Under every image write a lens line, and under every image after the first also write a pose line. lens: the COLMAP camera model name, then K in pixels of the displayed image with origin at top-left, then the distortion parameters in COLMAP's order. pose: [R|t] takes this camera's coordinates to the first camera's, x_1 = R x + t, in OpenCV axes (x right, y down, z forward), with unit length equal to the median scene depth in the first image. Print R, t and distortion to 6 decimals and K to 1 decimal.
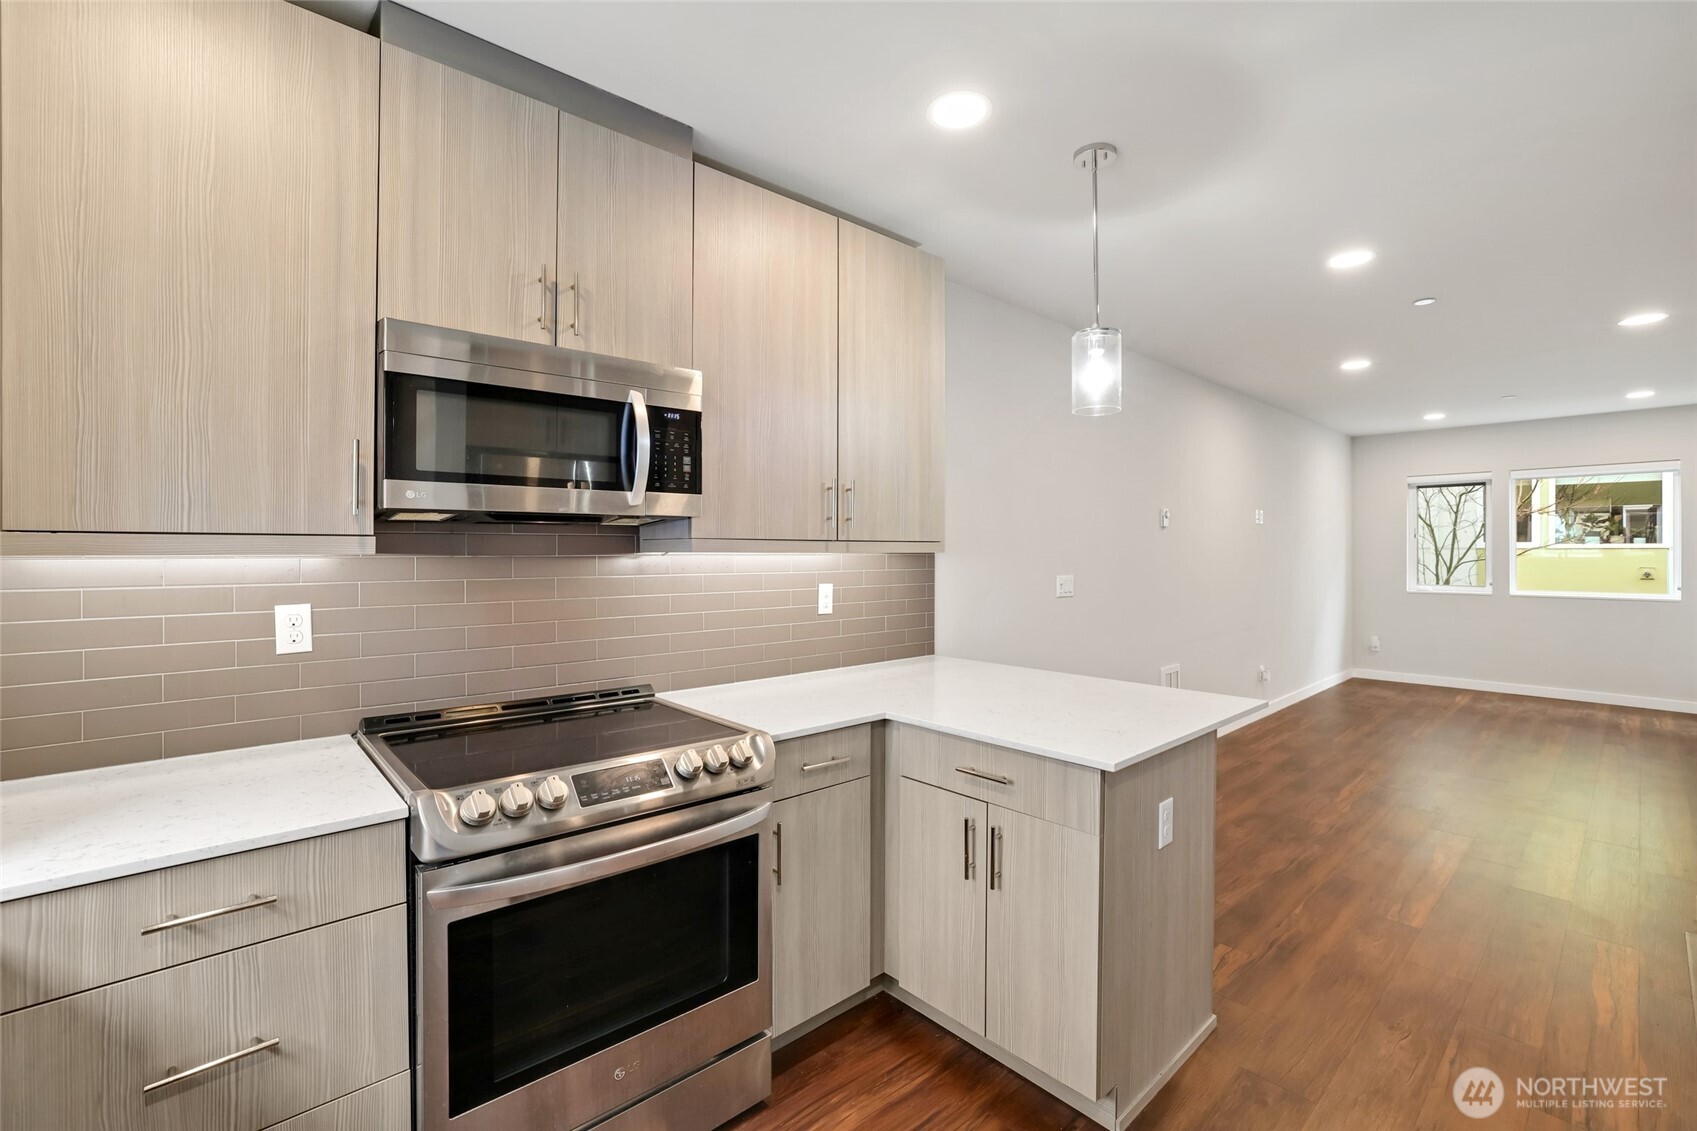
lens RADIAL K [[729.6, 0, 845.4], [0, 729.6, 553.3], [0, 0, 1]] dist [-0.047512, 0.017198]
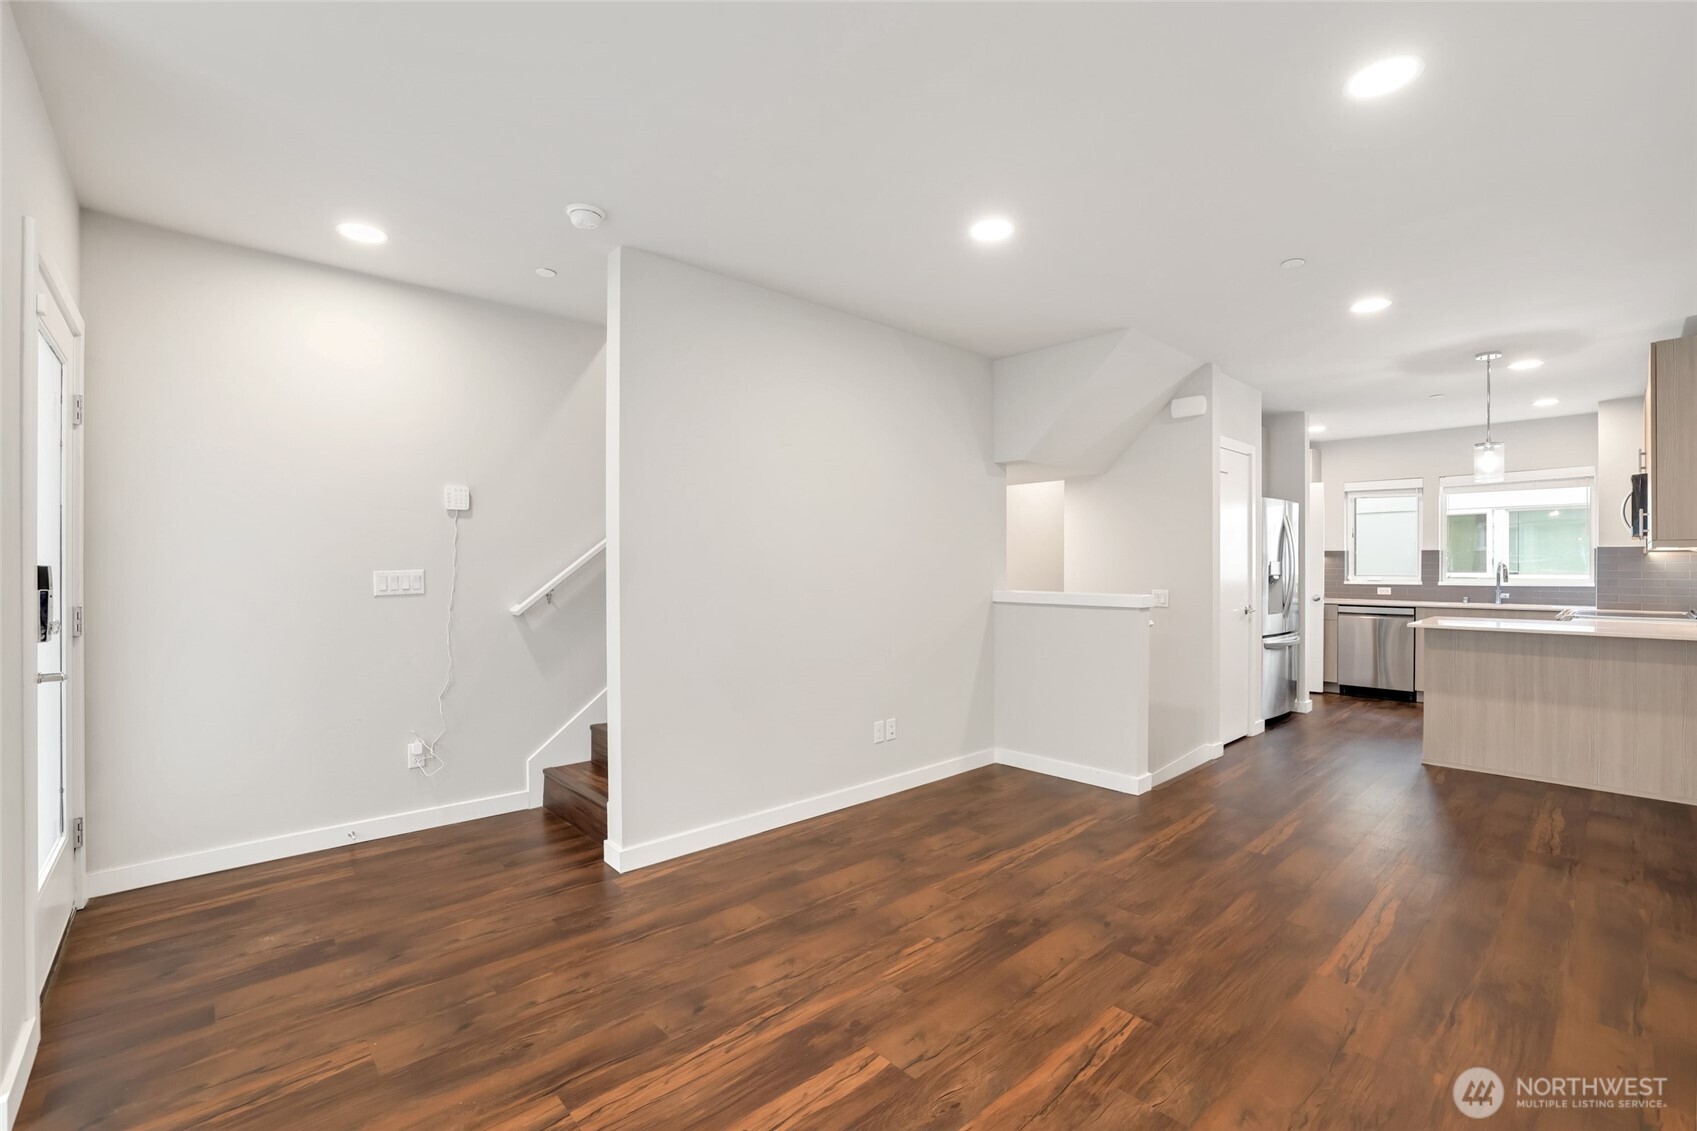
lens RADIAL K [[731.5, 0, 847.5], [0, 731.5, 568.9], [0, 0, 1]] dist [-0.047618, 0.017594]
pose [[-0.999929, 0.000954, -0.011858, 2.510975], [0.000904, 0.999991, 0.004213, 0.045439], [0.011862, 0.004202, -0.999921, 3.434080]]
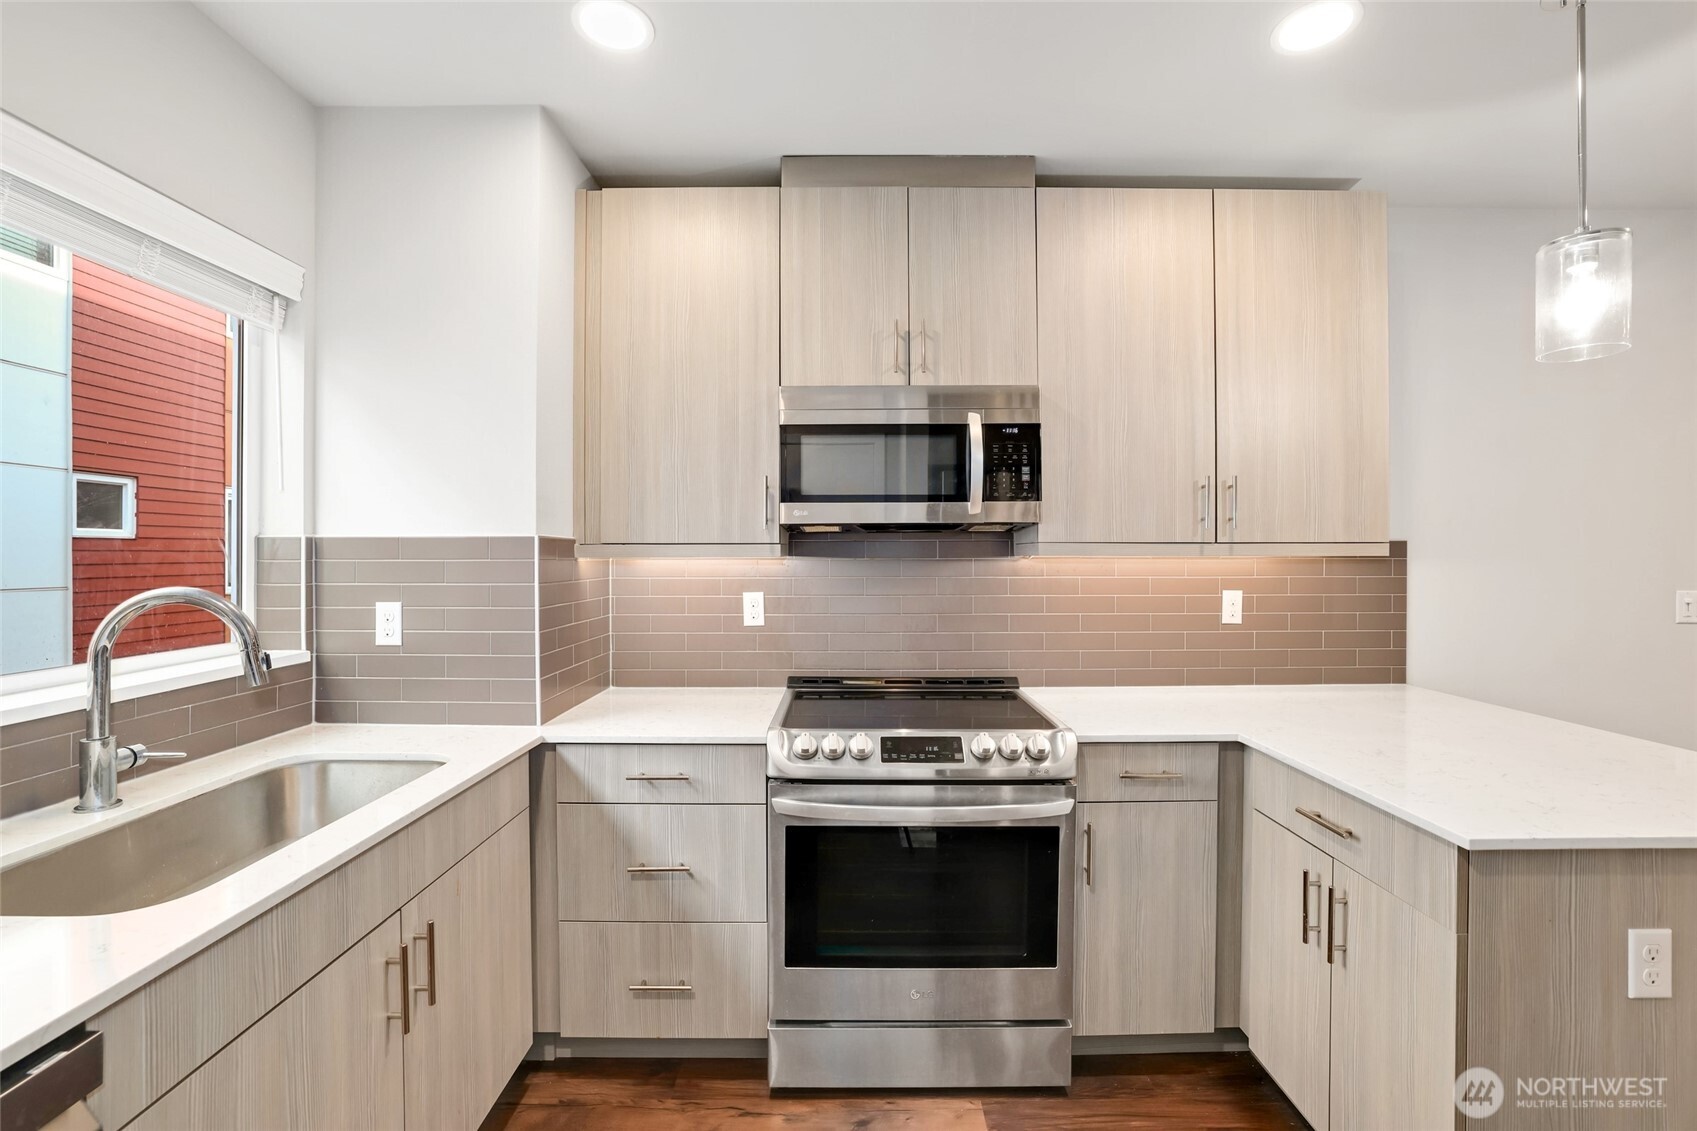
lens RADIAL K [[729.6, 0, 845.4], [0, 729.6, 553.3], [0, 0, 1]] dist [-0.047512, 0.017198]
pose [[0.746858, -0.002276, -0.664979, 0.308901], [0.001052, 0.999997, -0.002242, -0.002581], [0.664983, 0.000975, 0.746858, 0.021109]]
